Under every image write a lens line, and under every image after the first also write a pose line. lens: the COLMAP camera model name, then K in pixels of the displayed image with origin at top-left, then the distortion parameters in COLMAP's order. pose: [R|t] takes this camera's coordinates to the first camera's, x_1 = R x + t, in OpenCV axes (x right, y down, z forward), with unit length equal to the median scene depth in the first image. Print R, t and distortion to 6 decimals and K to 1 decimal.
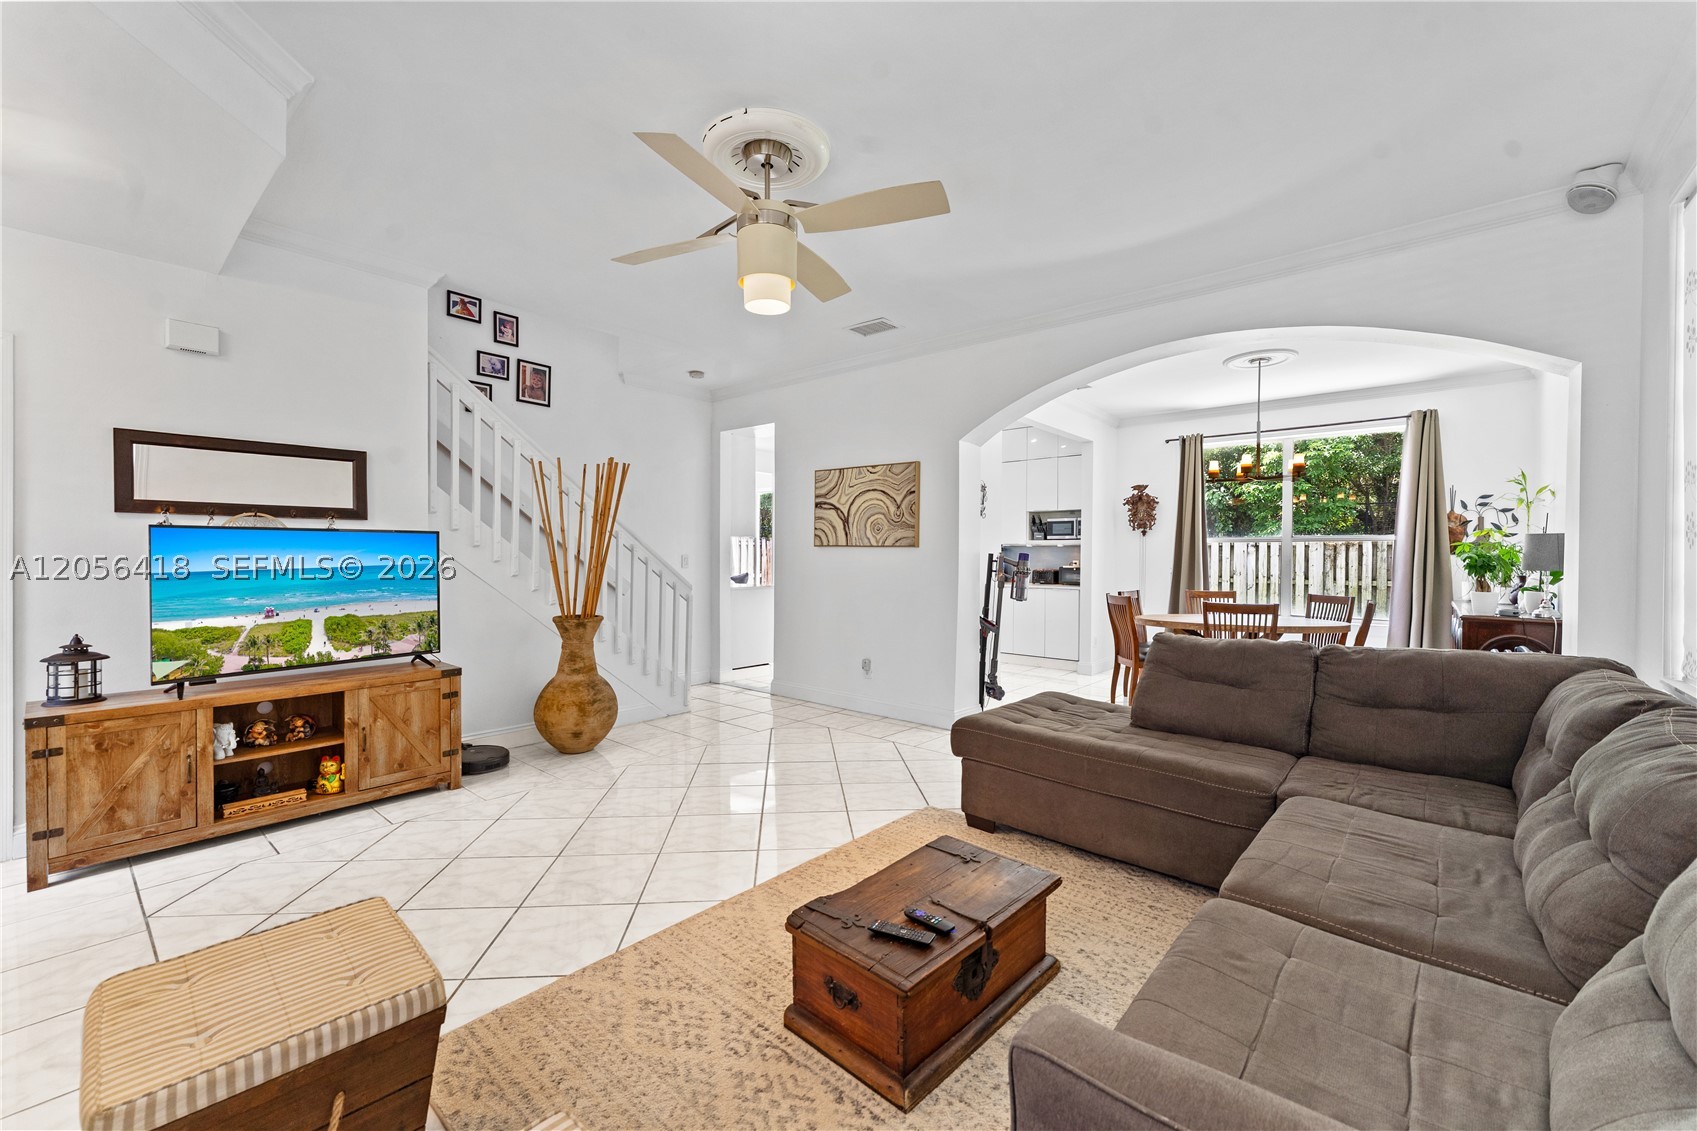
lens RADIAL K [[688.0, 0, 837.3], [0, 688.0, 564.4], [0, 0, 1]] dist [-0.000555, -0.000247]
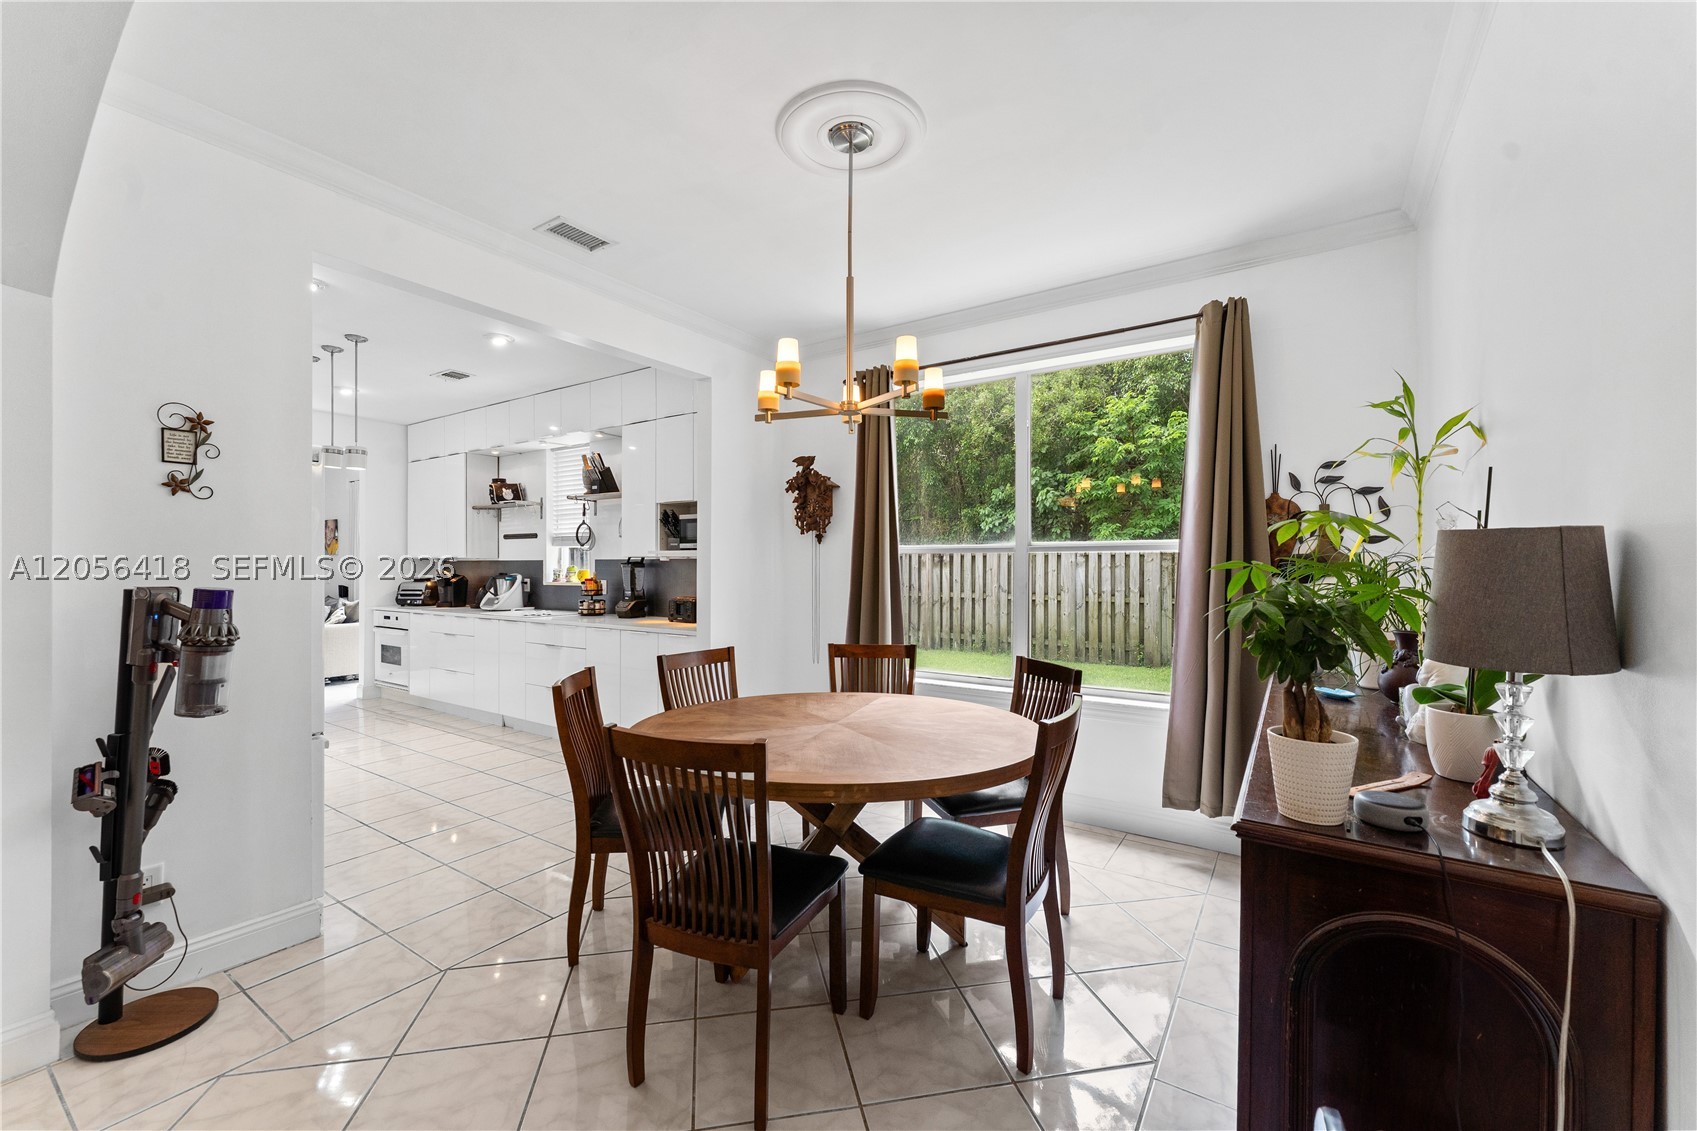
lens RADIAL K [[688.0, 0, 837.3], [0, 688.0, 564.4], [0, 0, 1]] dist [-0.000555, -0.000247]
pose [[0.993025, -0.005277, 0.117788, 0.513121], [0.006644, 0.999915, -0.011220, -0.020772], [-0.117718, 0.011924, 0.992975, 0.532062]]
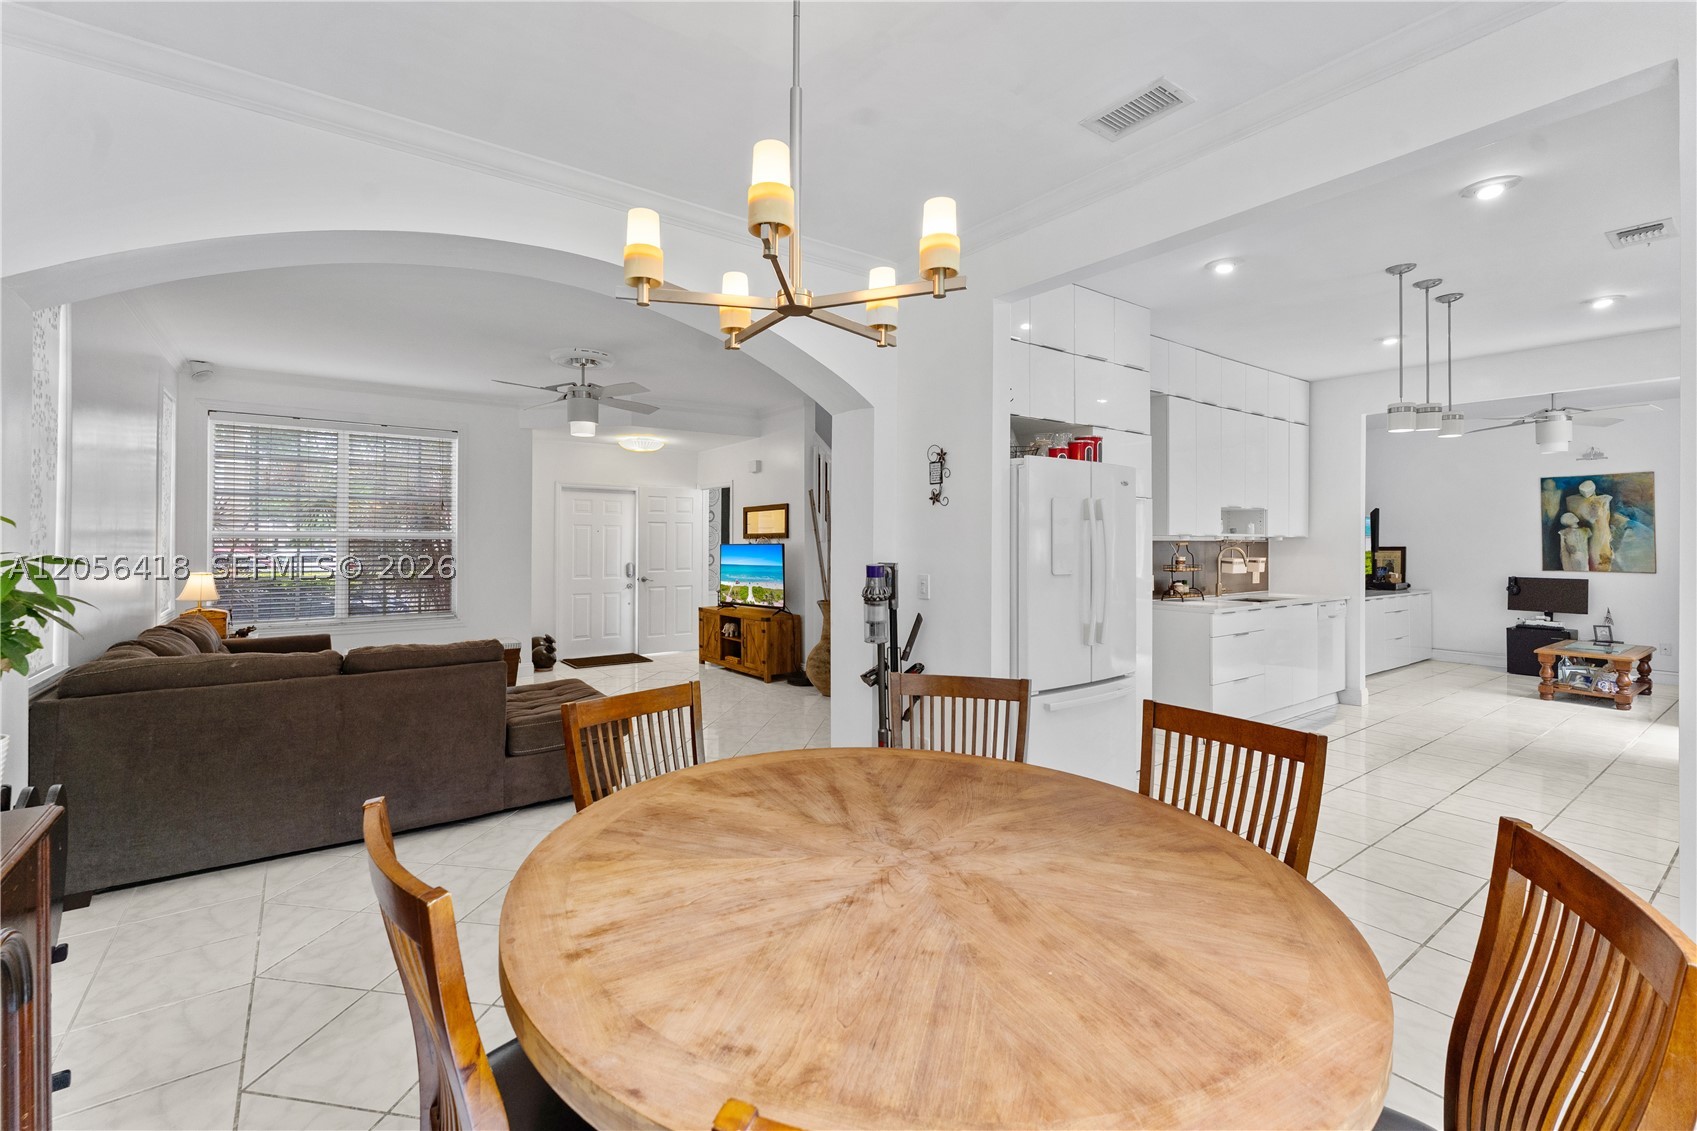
lens RADIAL K [[723.7, 0, 824.2], [0, 723.7, 536.8], [0, 0, 1]] dist [0.000297, -0.000054]
pose [[-0.232006, -0.013969, -0.972614, 0.816070], [-0.015113, 0.999828, -0.010755, -0.030305], [0.972597, 0.012204, -0.232177, 1.002092]]
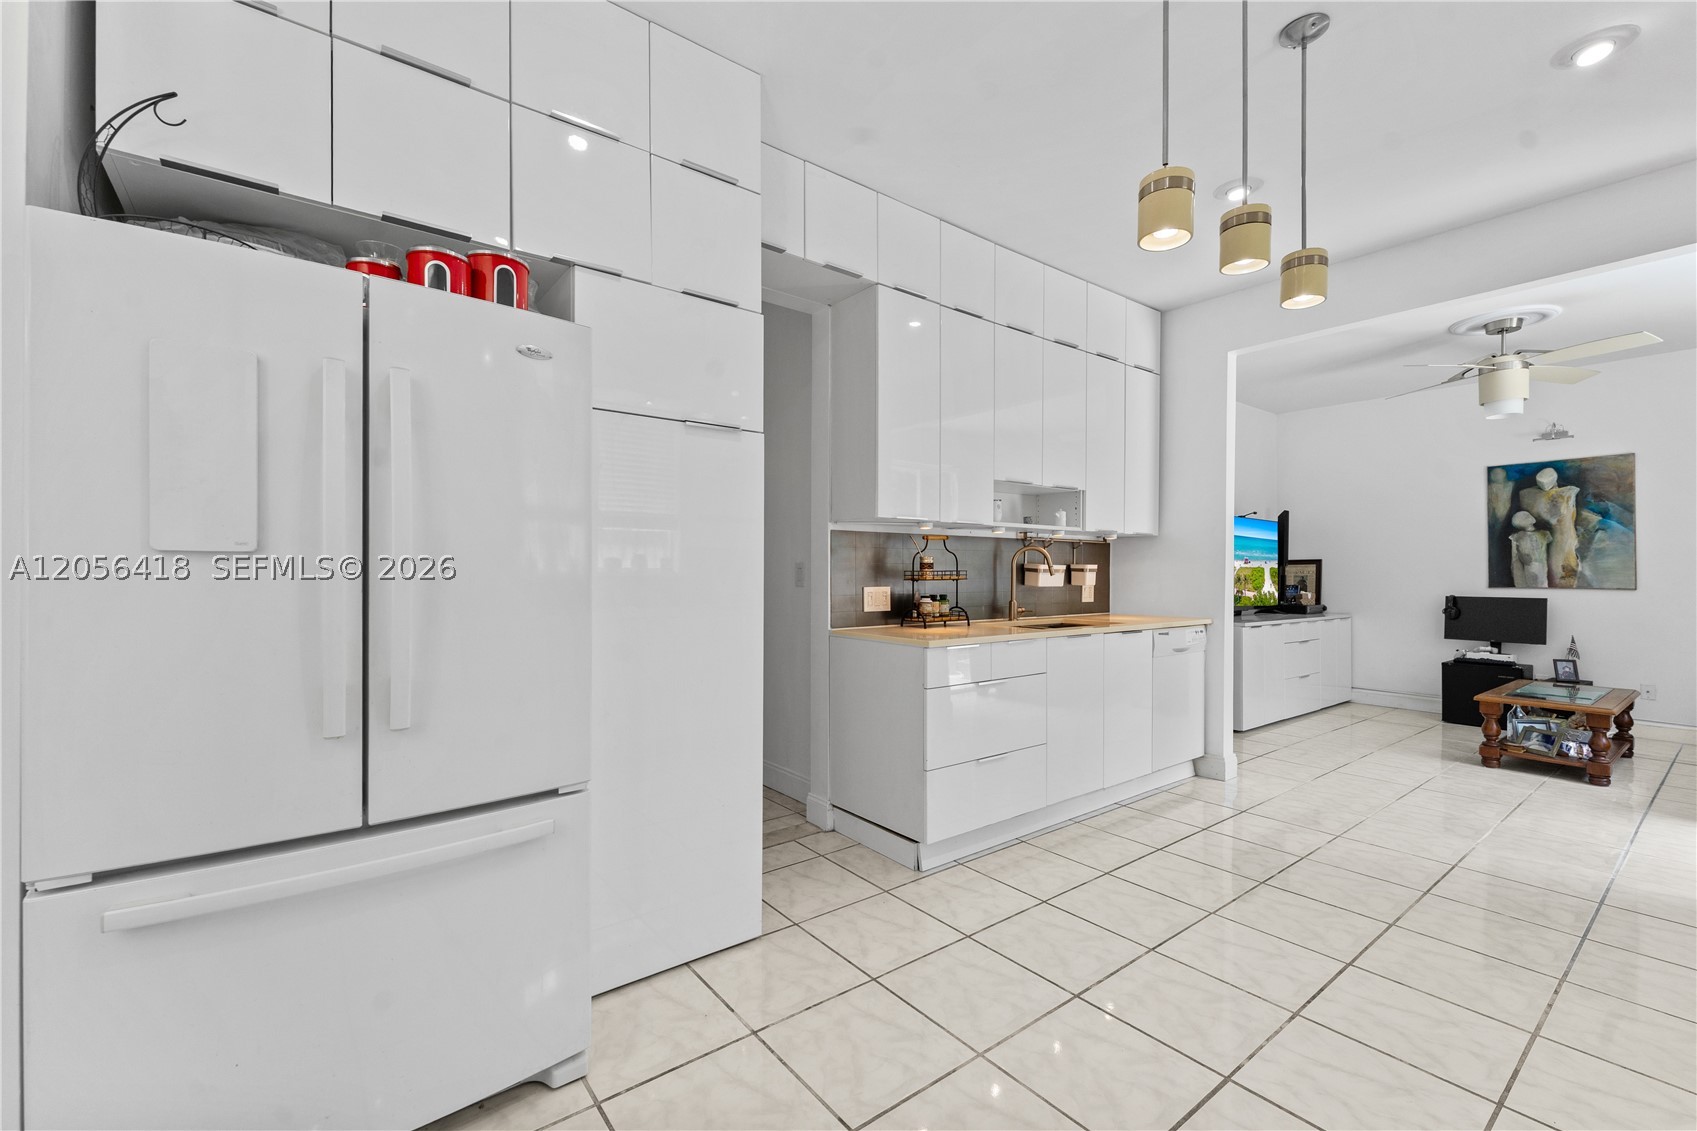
lens RADIAL K [[704.6, 0, 829.4], [0, 704.6, 573.2], [0, 0, 1]] dist [-0.000504, -0.000358]
pose [[-0.207861, -0.005815, -0.978141, 0.372089], [-0.015700, 0.999873, -0.002608, -0.005177], [0.978032, 0.014815, -0.207926, 1.279675]]
